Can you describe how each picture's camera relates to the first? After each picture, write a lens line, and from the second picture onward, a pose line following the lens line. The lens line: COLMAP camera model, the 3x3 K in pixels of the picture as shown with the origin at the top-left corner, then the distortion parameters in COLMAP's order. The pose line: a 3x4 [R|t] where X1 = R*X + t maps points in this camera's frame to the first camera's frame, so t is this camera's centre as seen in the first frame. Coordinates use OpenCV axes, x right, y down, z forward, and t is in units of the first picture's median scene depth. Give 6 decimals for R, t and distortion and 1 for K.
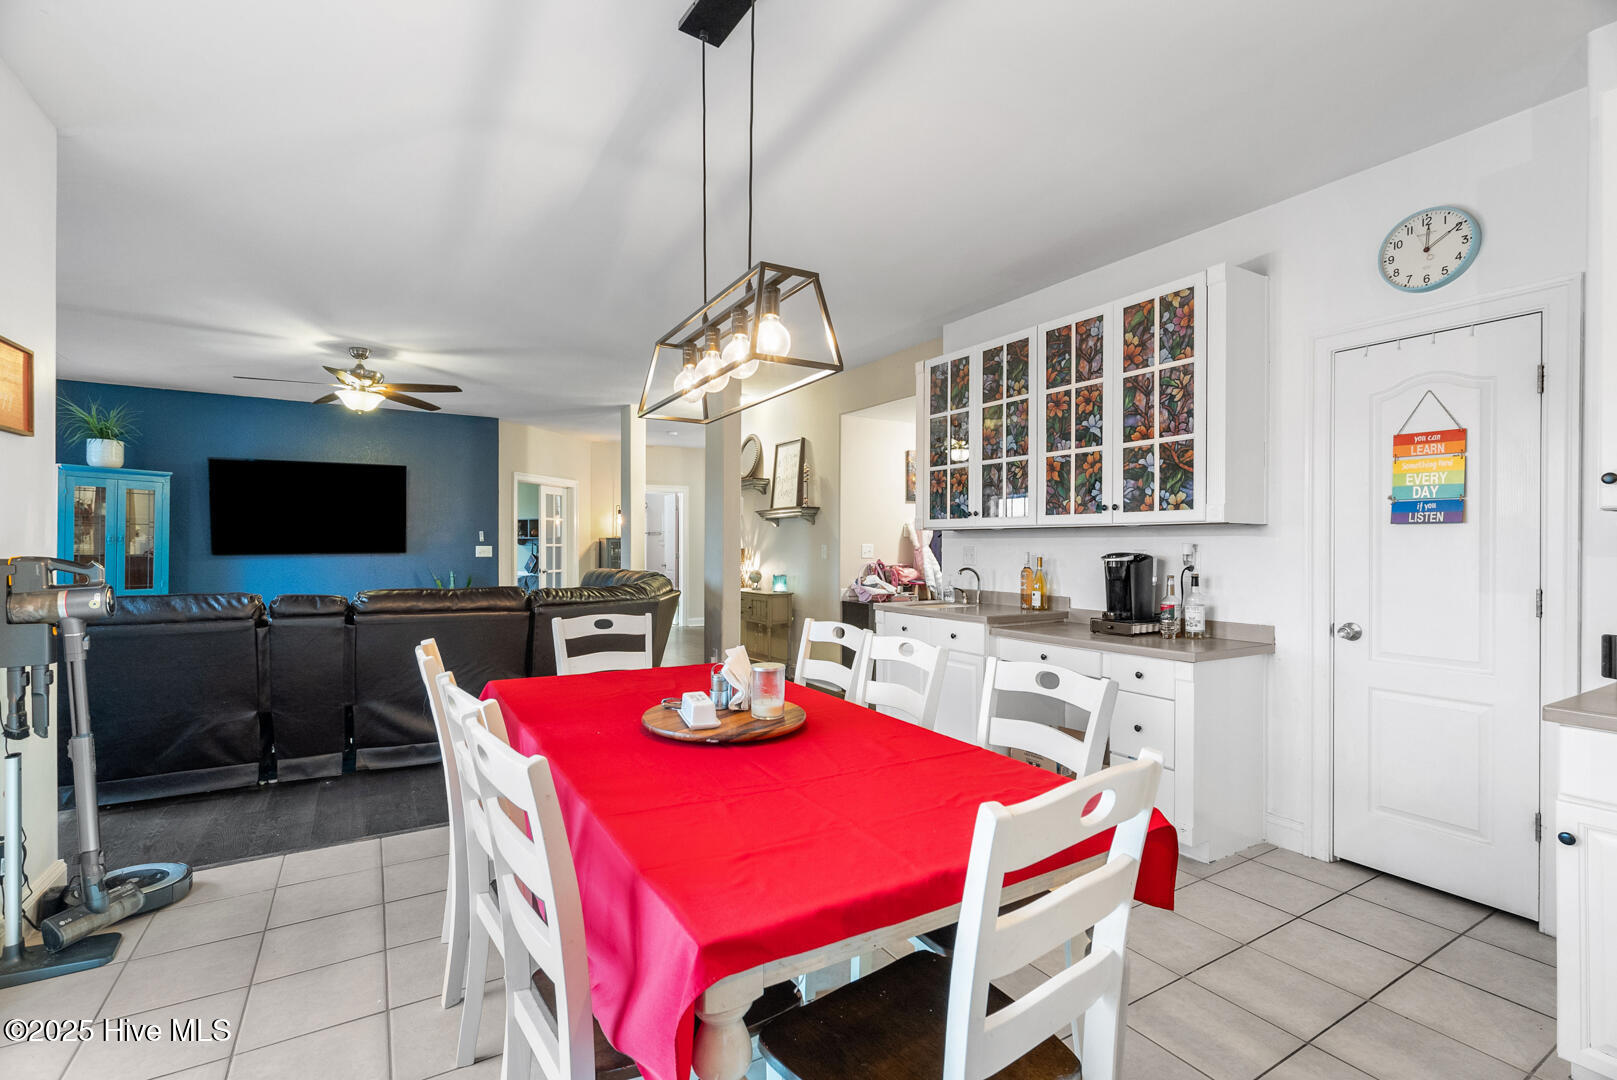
lens RADIAL K [[739.8, 0, 809.3], [0, 739.8, 545.3], [0, 0, 1]] dist [-0.001155, 0.000459]
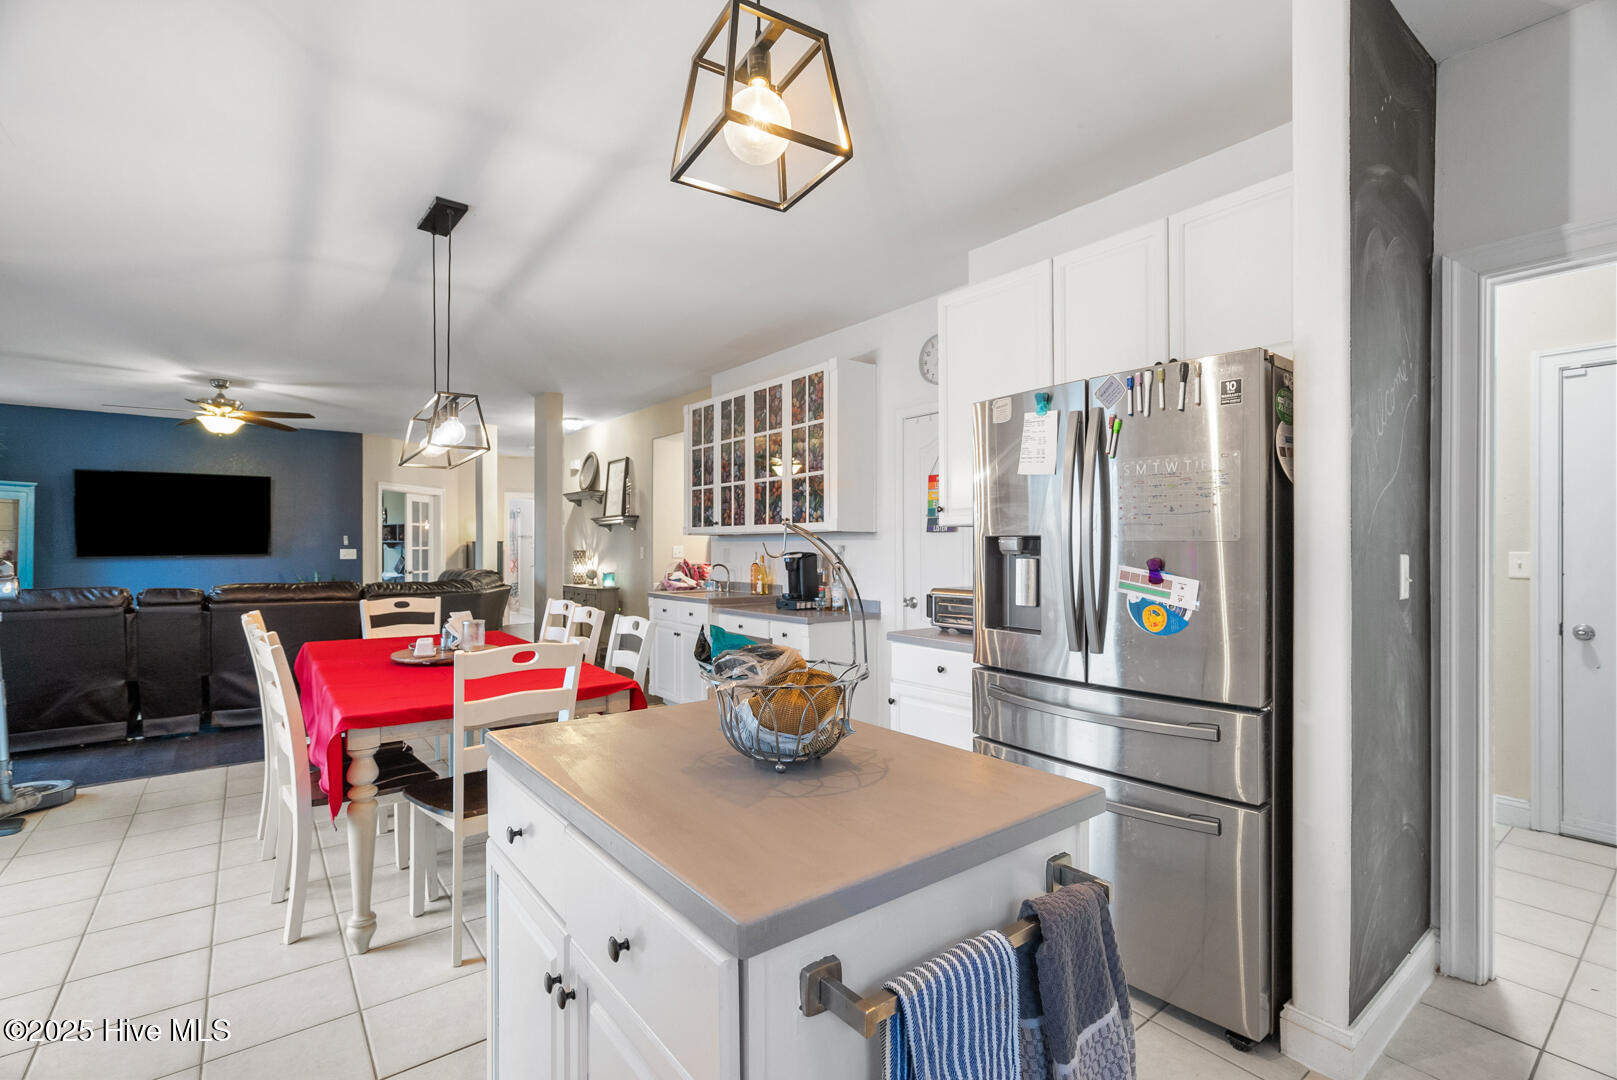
lens RADIAL K [[739.8, 0, 810.4], [0, 739.8, 543.0], [0, 0, 1]] dist [-0.001155, 0.000459]
pose [[0.993758, -0.003094, 0.111511, 0.270867], [0.003744, 0.999977, -0.005618, 0.001125], [-0.111491, 0.006000, 0.993747, -0.380288]]
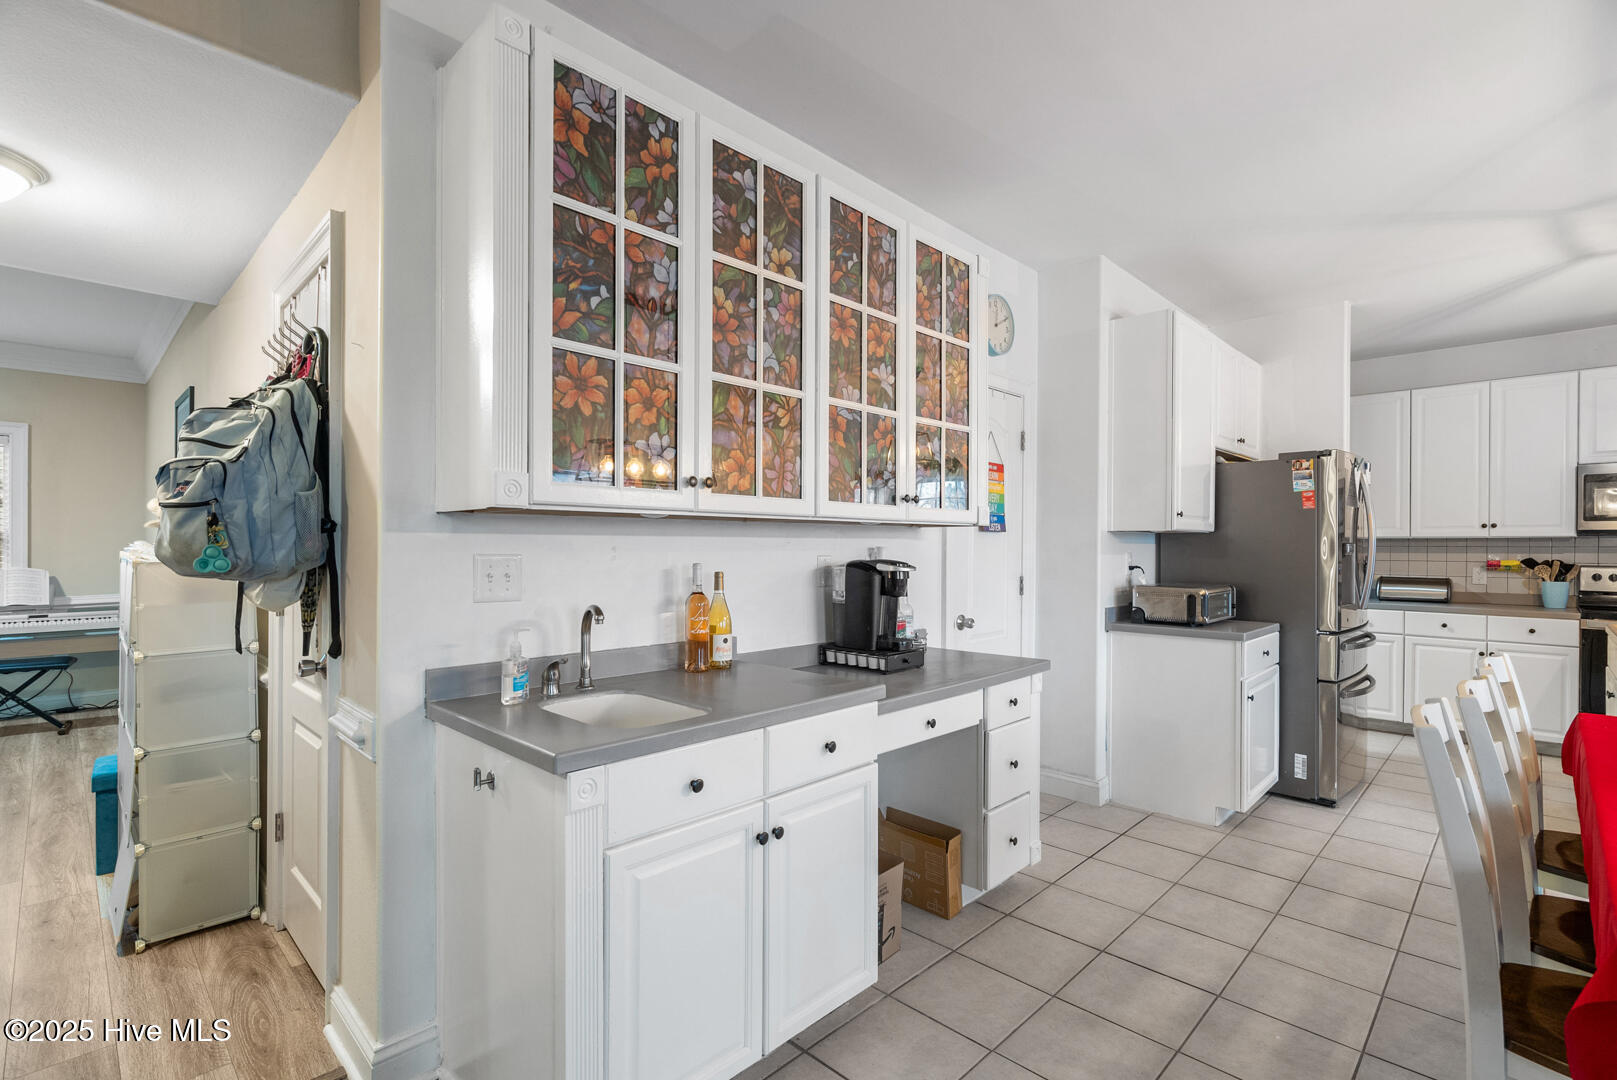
lens RADIAL K [[739.8, 0, 811.2], [0, 739.8, 549.6], [0, 0, 1]] dist [-0.001155, 0.000459]
pose [[-0.245904, -0.008014, 0.969261, -0.263935], [-0.000836, 0.999967, 0.008056, -0.005351], [-0.969294, 0.001170, -0.245902, 1.166387]]
